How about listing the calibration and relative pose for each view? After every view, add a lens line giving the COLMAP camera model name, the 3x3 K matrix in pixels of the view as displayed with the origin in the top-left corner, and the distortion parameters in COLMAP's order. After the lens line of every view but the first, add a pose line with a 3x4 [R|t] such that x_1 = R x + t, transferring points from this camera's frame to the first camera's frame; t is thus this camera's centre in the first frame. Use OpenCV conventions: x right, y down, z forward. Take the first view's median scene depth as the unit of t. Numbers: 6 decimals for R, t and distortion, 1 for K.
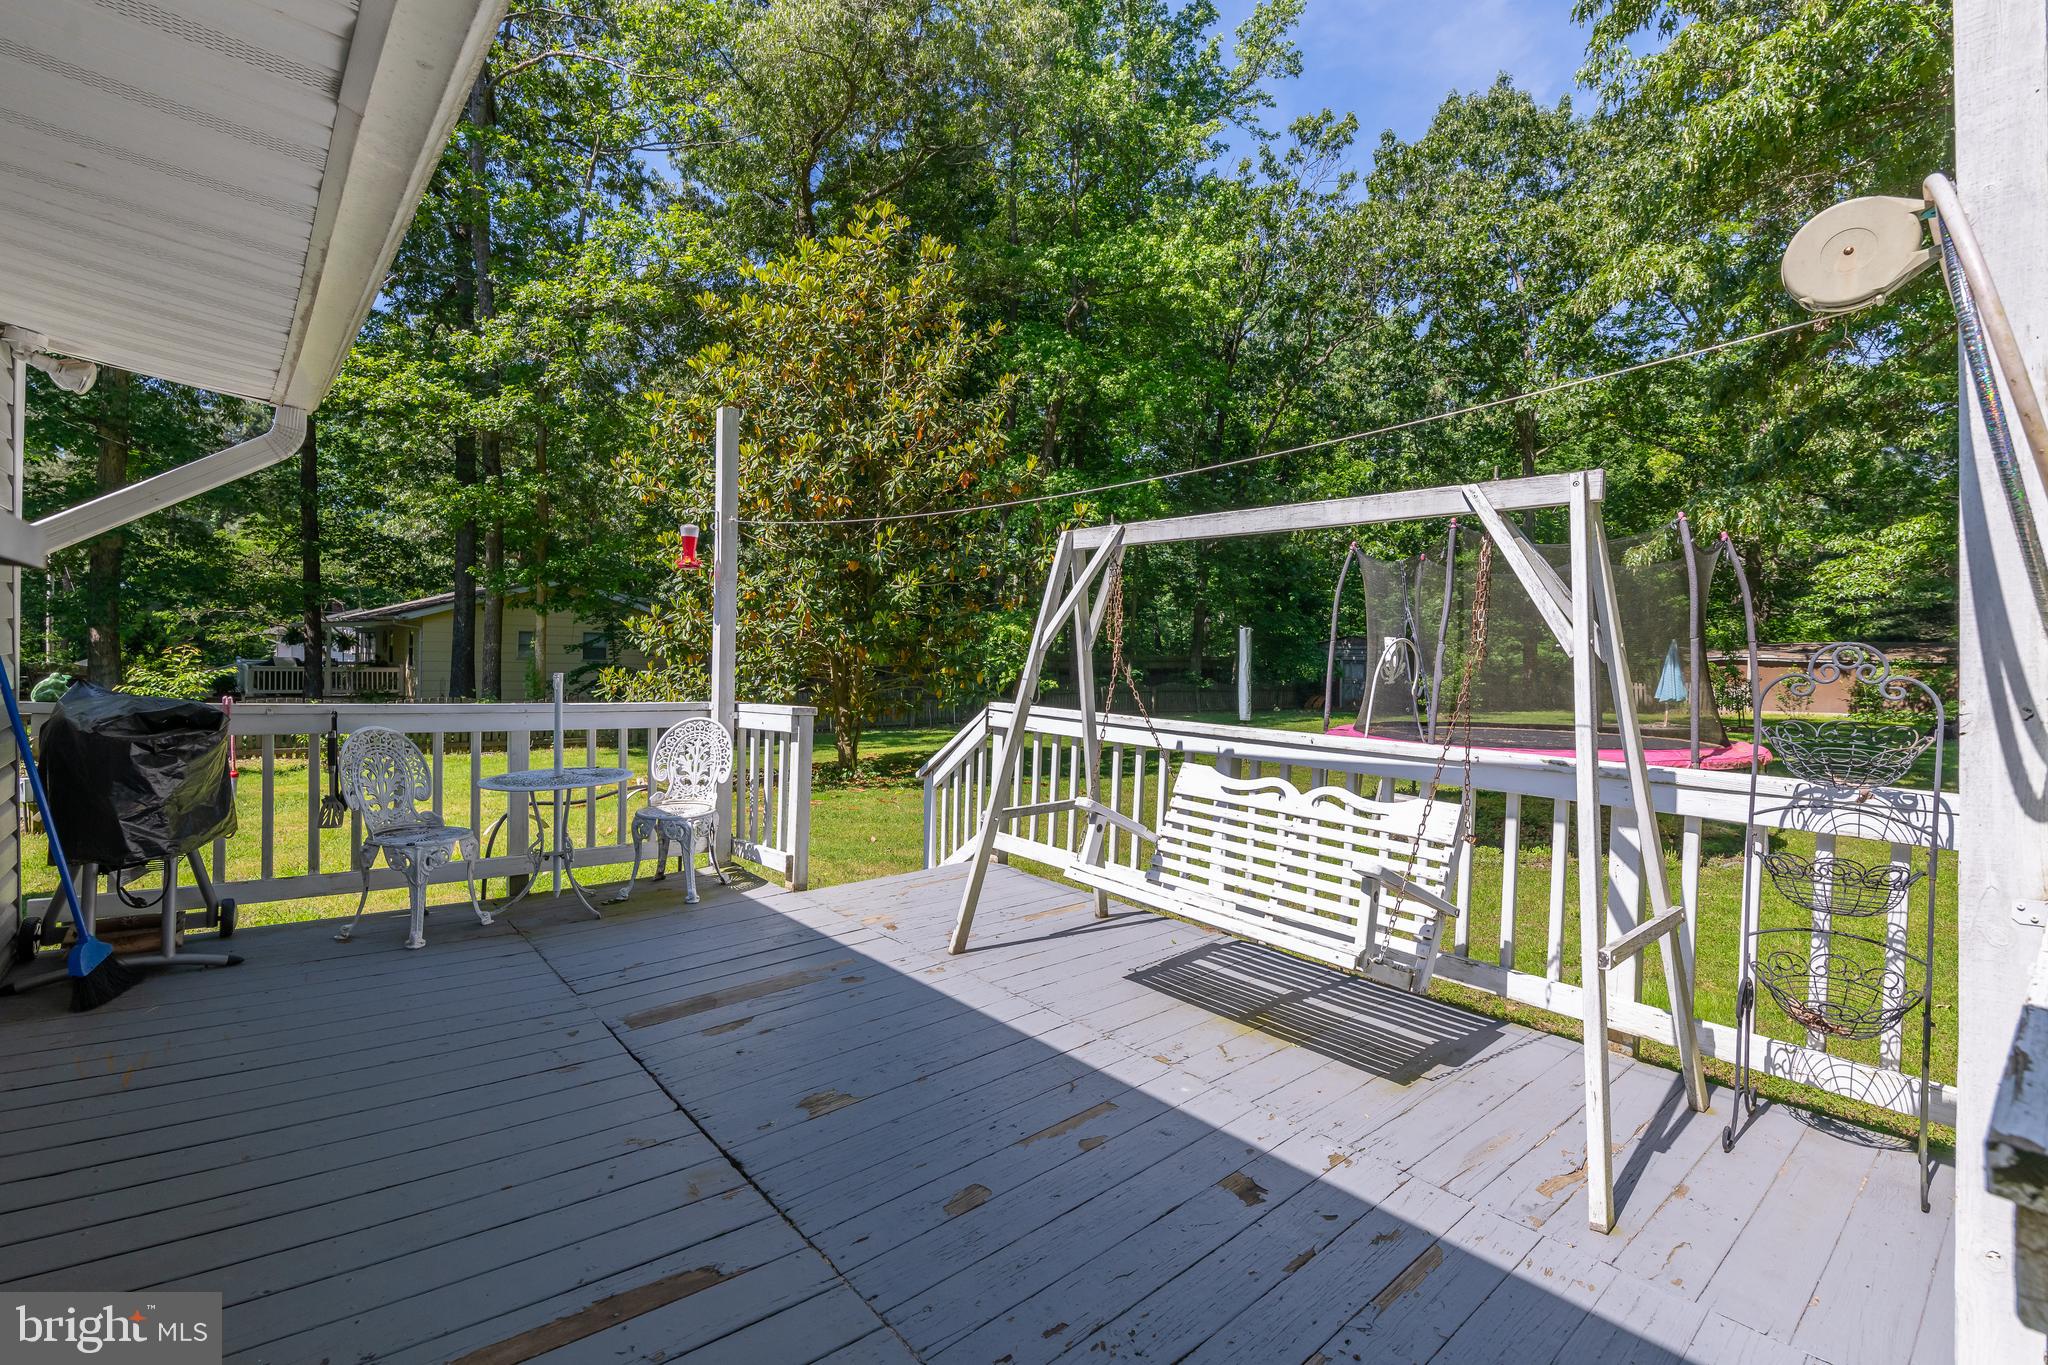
lens RADIAL K [[909.8, 0, 1024.0], [0, 909.8, 682.5], [0, 0, 1]] dist [-0.000480, -0.000024]
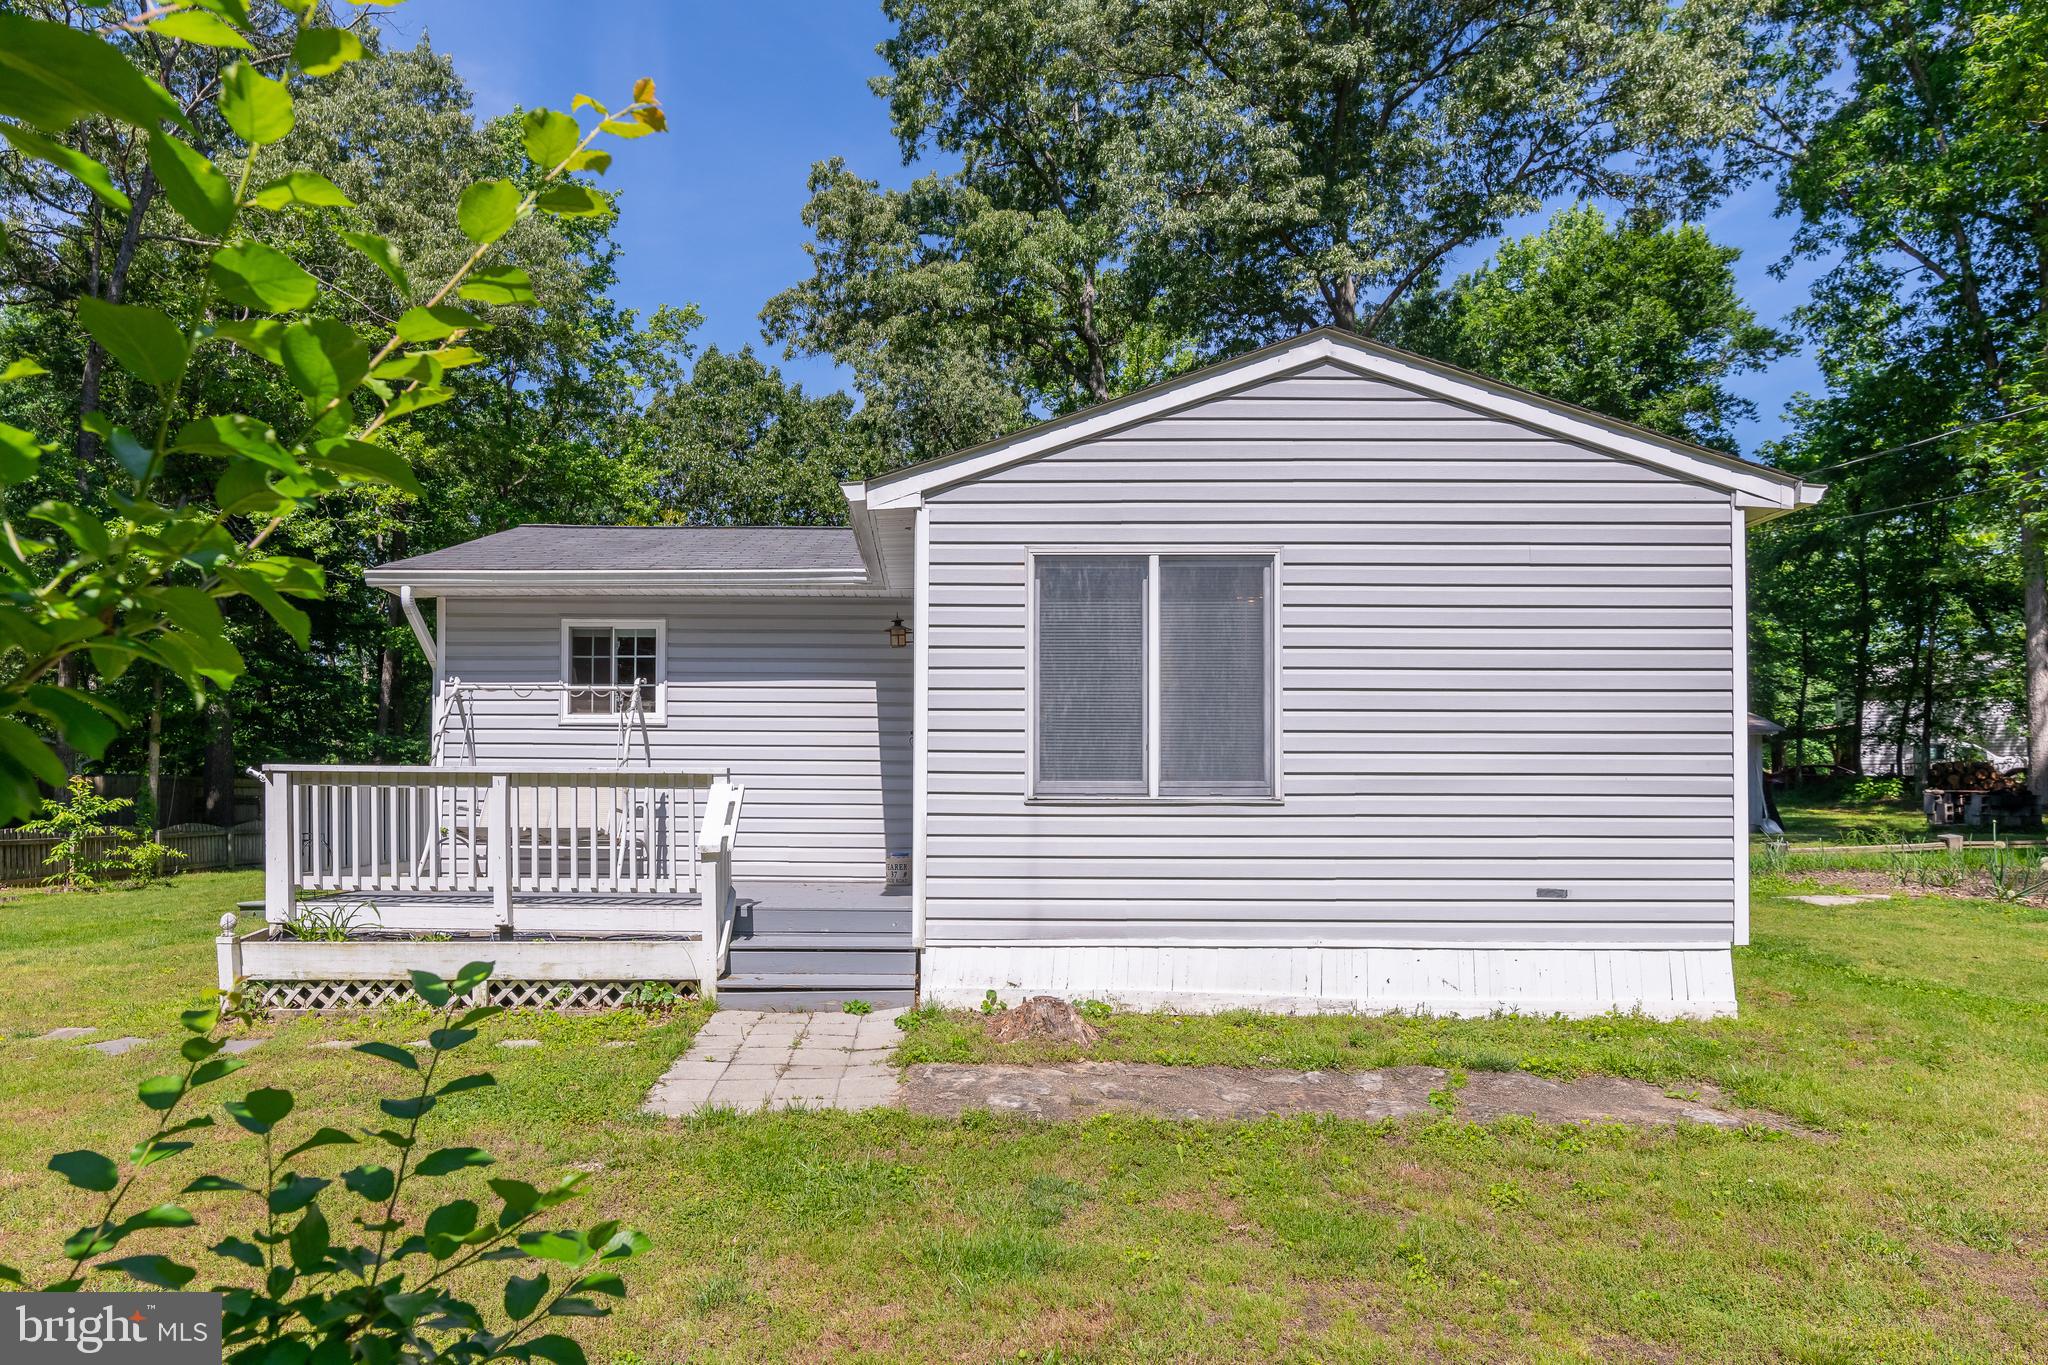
lens RADIAL K [[1167.6, 0, 916.4], [0, 1167.6, 780.2], [0, 0, 1]] dist [-0.000576, 0.000531]
pose [[0.665408, -0.010945, 0.746400, -0.767865], [0.035642, 0.999218, -0.017121, 0.015204], [-0.745629, 0.037996, 0.665278, -0.396805]]
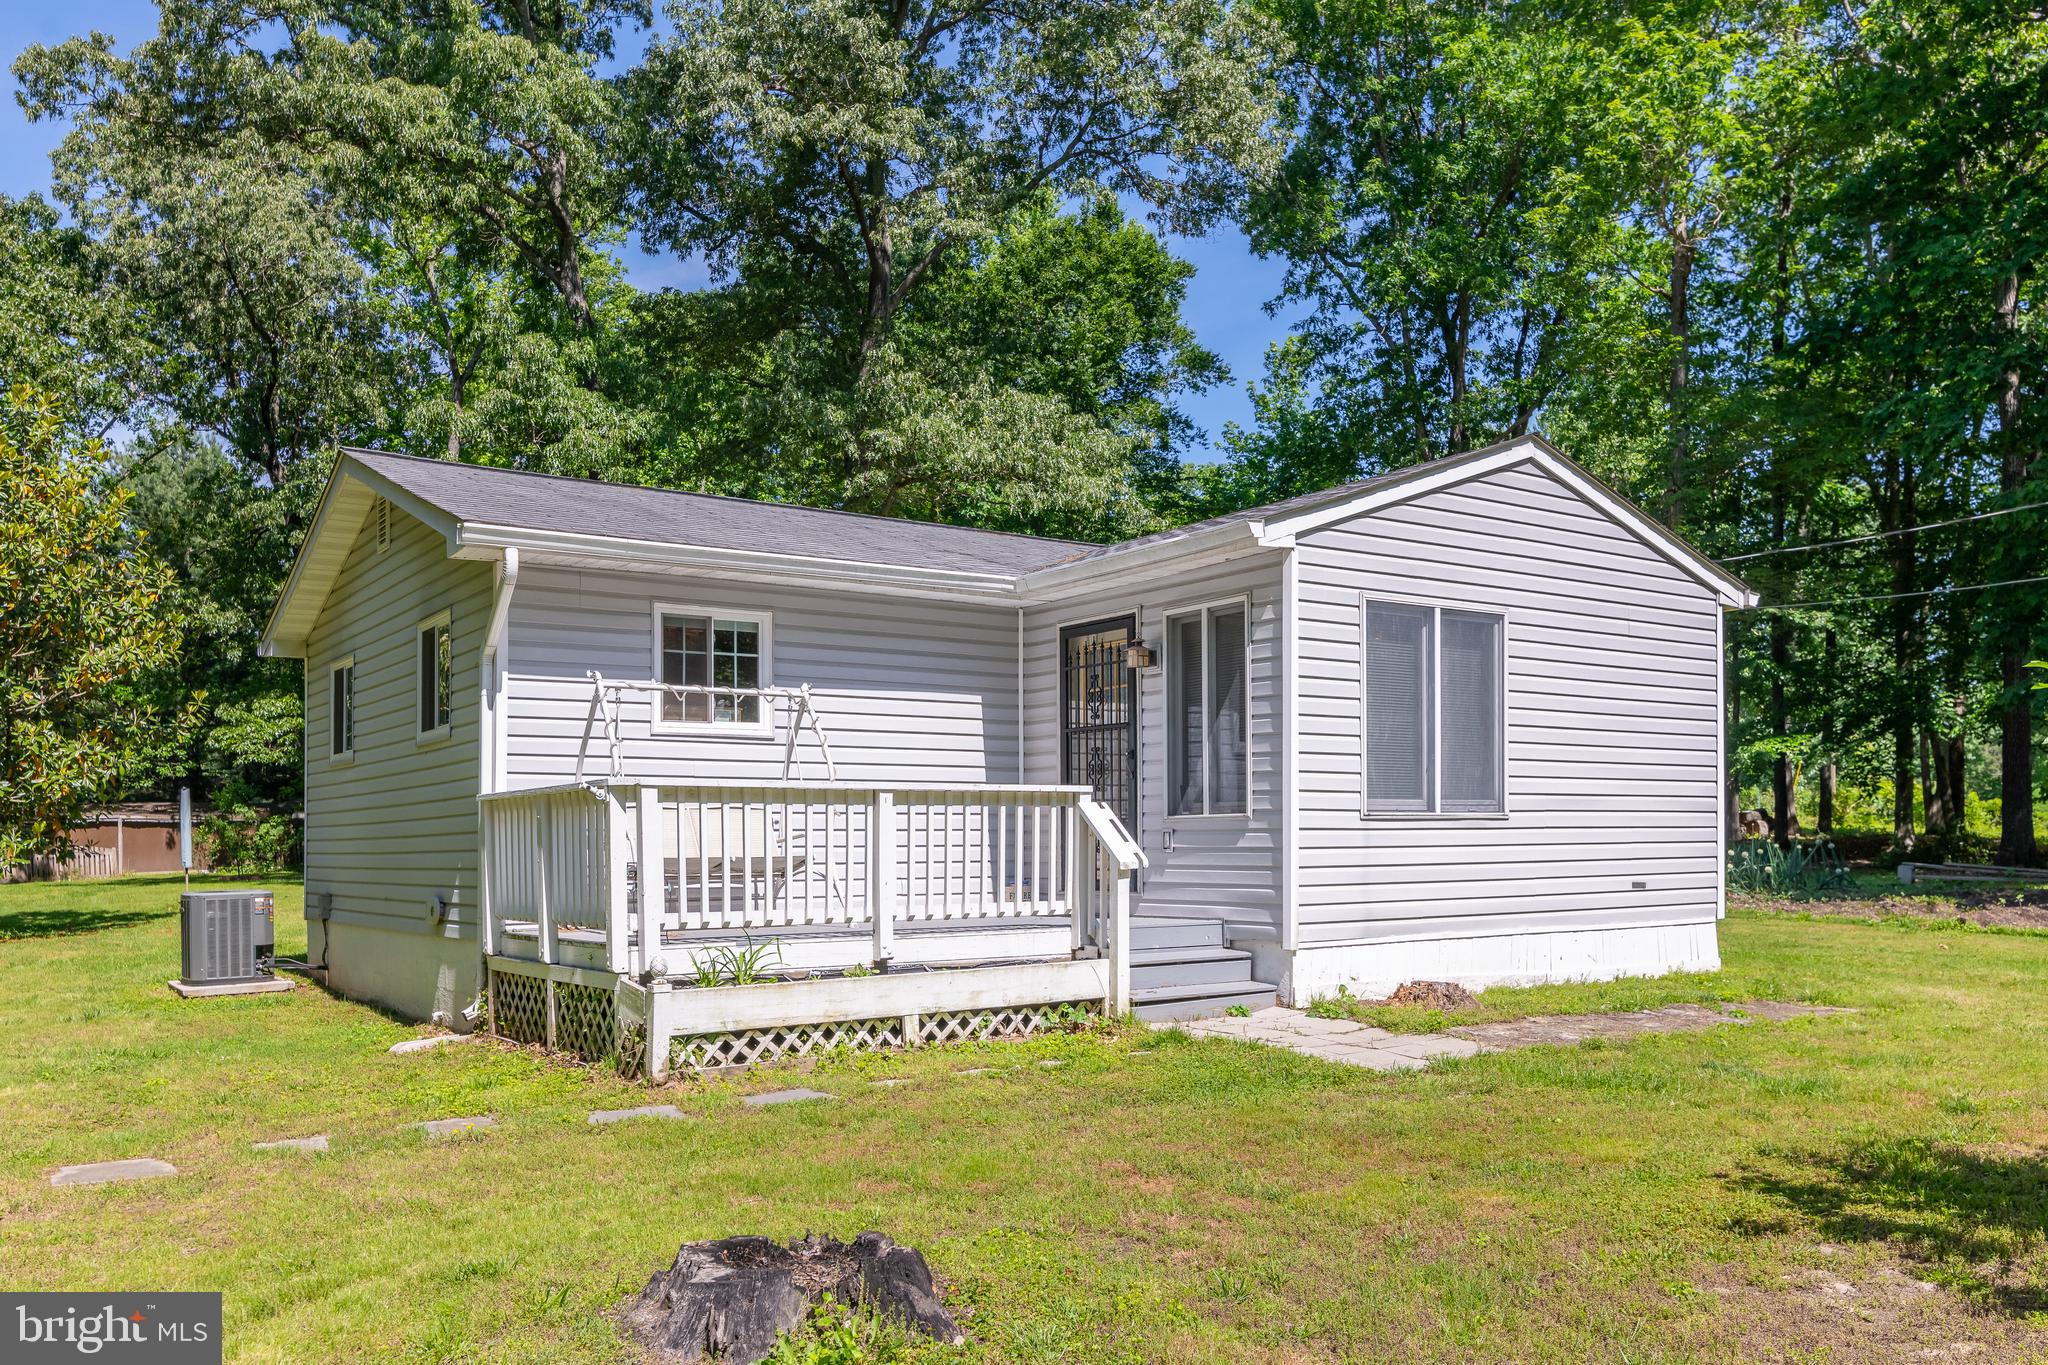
lens RADIAL K [[1627.0, 0, 1046.7], [0, 1627.0, 852.4], [0, 0, 1]] dist [0.002849, -0.012875]
pose [[0.096831, -0.029437, 0.994865, -1.002477], [0.044759, 0.998680, 0.025194, 0.010768], [-0.994294, 0.042090, 0.098020, -0.175911]]
